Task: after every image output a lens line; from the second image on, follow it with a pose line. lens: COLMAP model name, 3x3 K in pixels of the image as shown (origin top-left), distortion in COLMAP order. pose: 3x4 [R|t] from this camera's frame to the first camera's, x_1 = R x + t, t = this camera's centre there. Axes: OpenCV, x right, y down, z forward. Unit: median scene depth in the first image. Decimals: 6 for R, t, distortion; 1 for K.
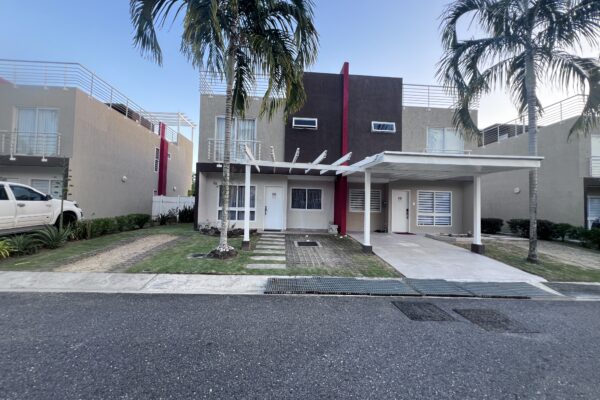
lens RADIAL K [[243.0, 0, 300.0], [0, 243.0, 200.0], [0, 0, 1]] dist [0.001660, 0.000433]
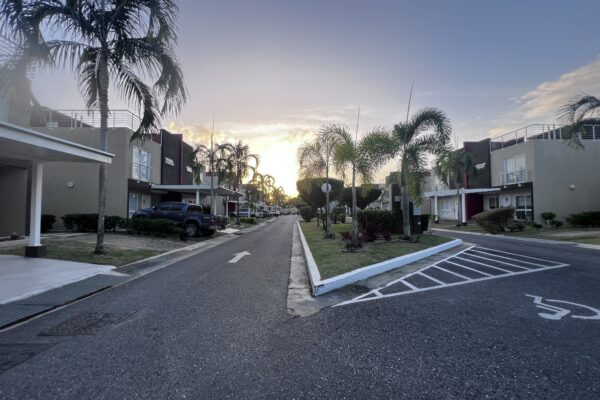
lens RADIAL K [[243.0, 0, 300.0], [0, 243.0, 200.0], [0, 0, 1]] dist [0.001660, 0.000433]
pose [[0.046543, 0.019010, 0.998735, -0.042617], [-0.033341, 0.999291, -0.017467, 0.015578], [-0.998360, -0.032485, 0.047144, 0.101576]]
